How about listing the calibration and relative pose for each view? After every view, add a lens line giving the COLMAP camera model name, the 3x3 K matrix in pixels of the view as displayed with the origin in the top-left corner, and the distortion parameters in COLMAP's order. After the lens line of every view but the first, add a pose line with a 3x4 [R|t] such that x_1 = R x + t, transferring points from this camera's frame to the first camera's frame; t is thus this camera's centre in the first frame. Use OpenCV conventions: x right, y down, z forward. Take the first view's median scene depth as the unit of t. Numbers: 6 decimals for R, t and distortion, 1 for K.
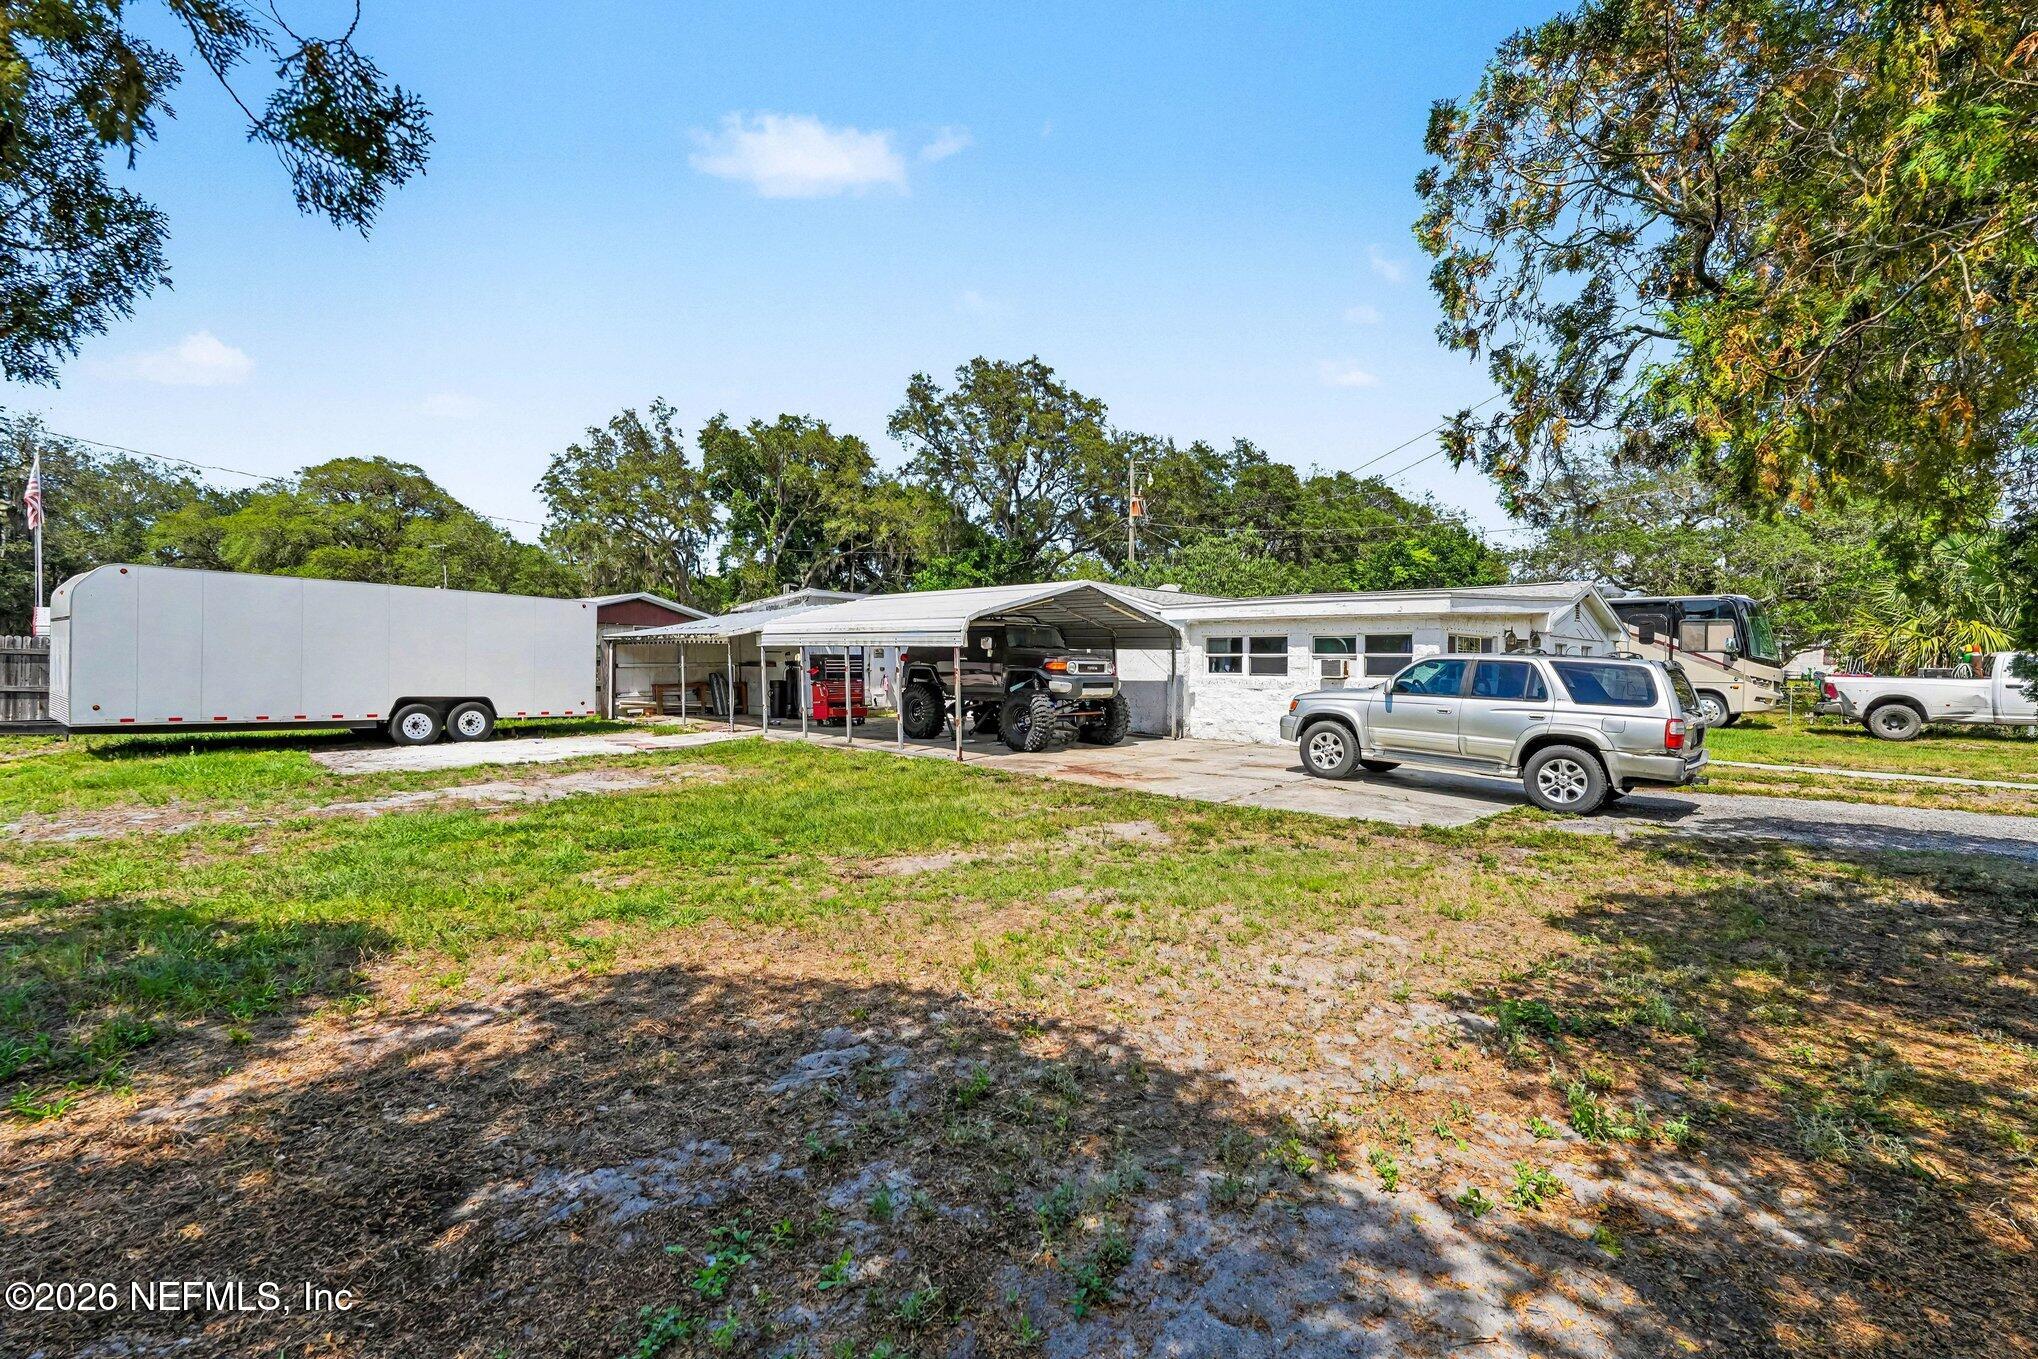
lens RADIAL K [[890.7, 0, 1021.4], [0, 890.7, 681.2], [0, 0, 1]] dist [0.000043, -0.000295]
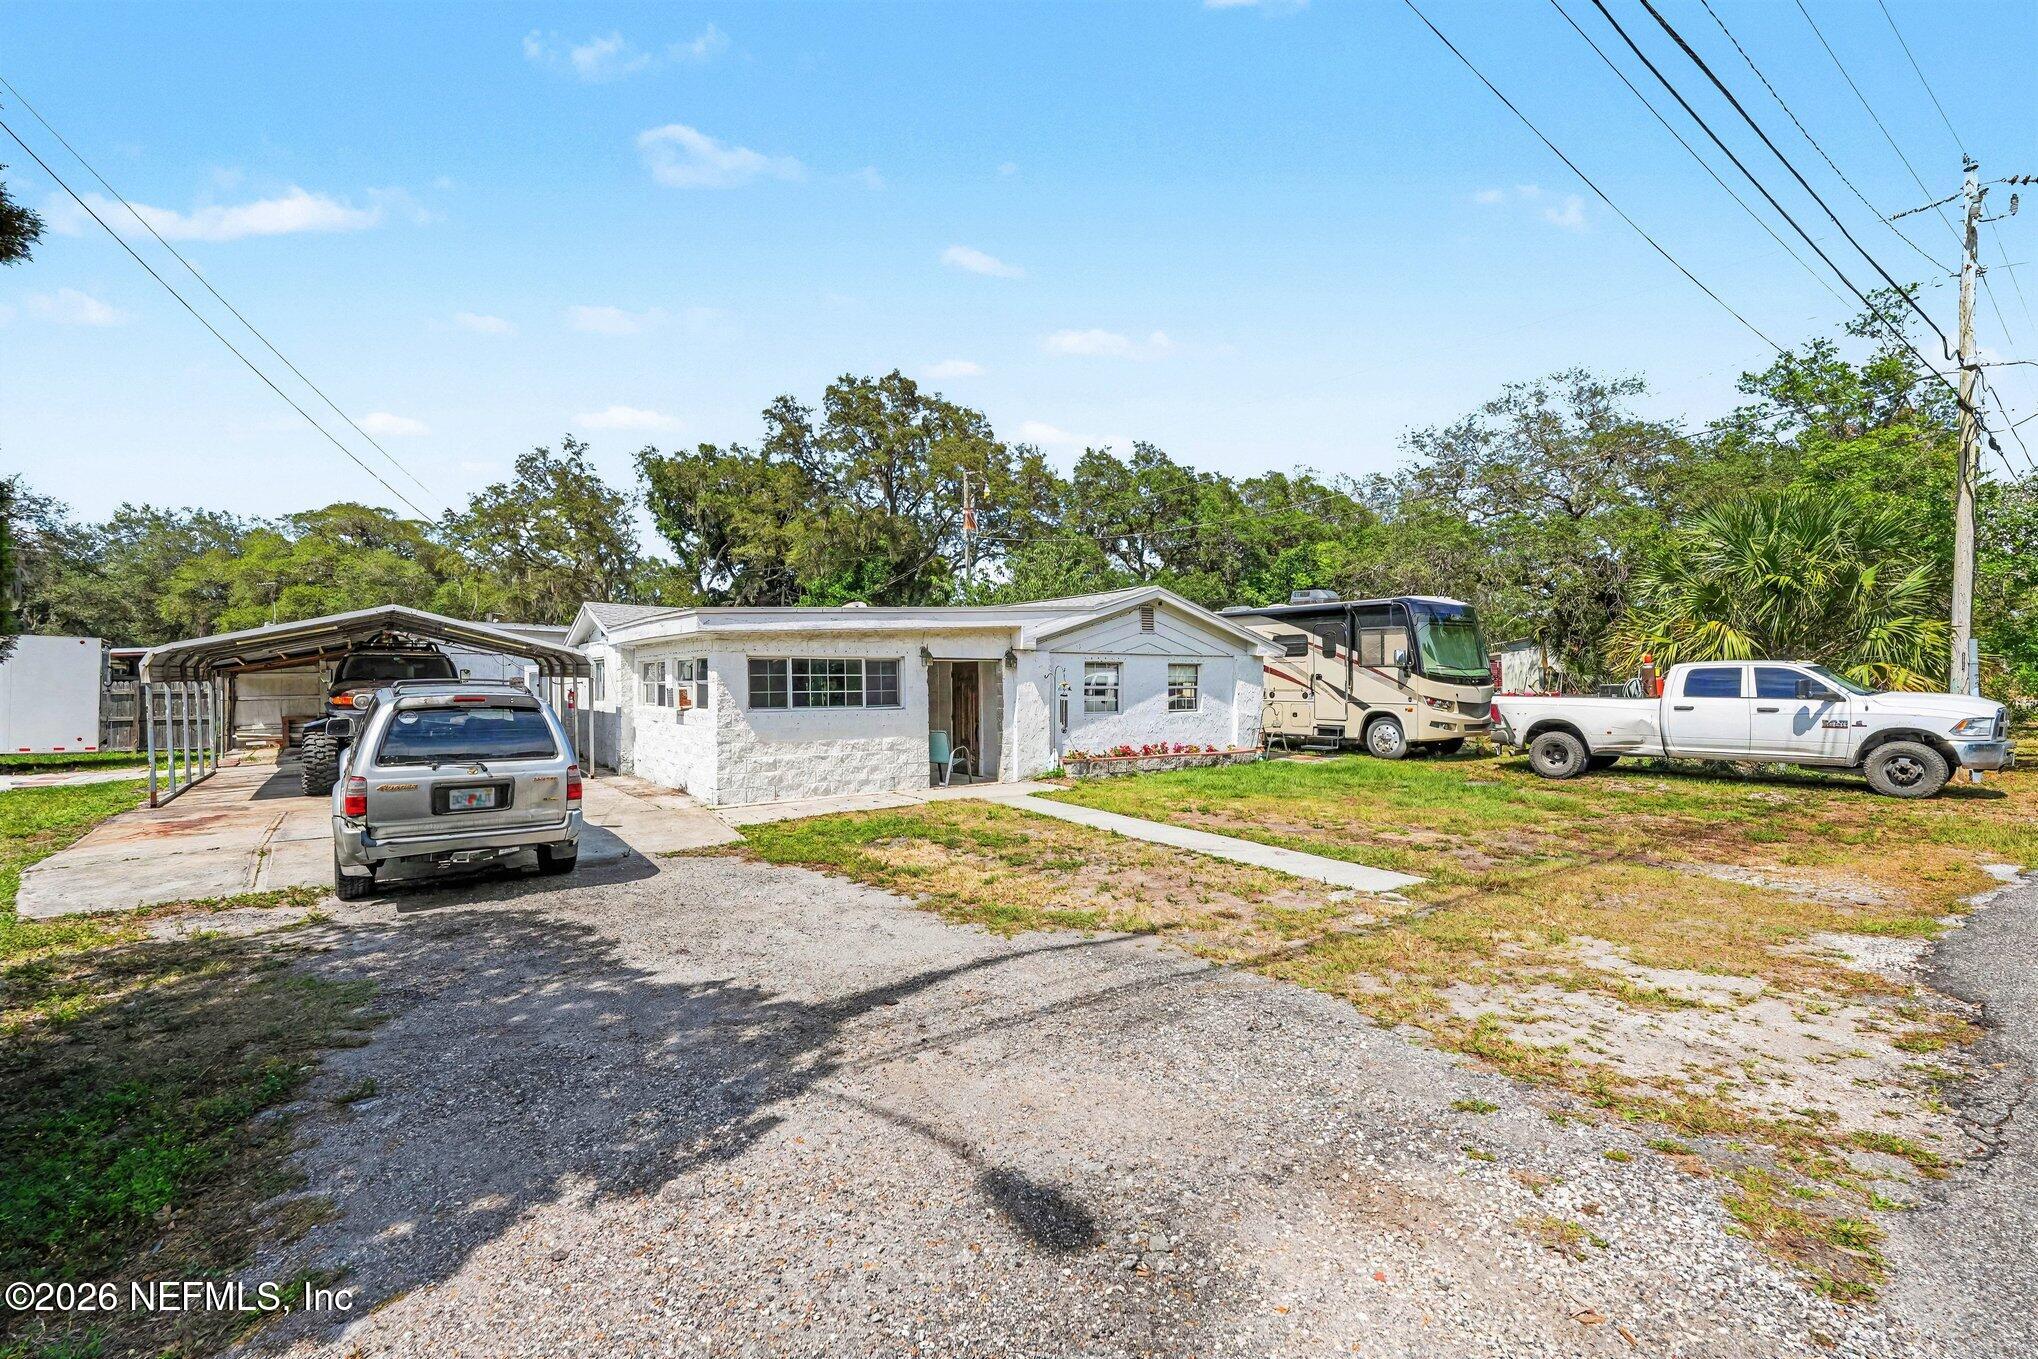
lens RADIAL K [[890.7, 0, 1021.4], [0, 890.7, 681.2], [0, 0, 1]] dist [0.000043, -0.000295]
pose [[0.986887, -0.014584, -0.160754, 0.585368], [0.011202, 0.999697, -0.021925, -0.005479], [0.161025, 0.019837, 0.986751, 0.141744]]
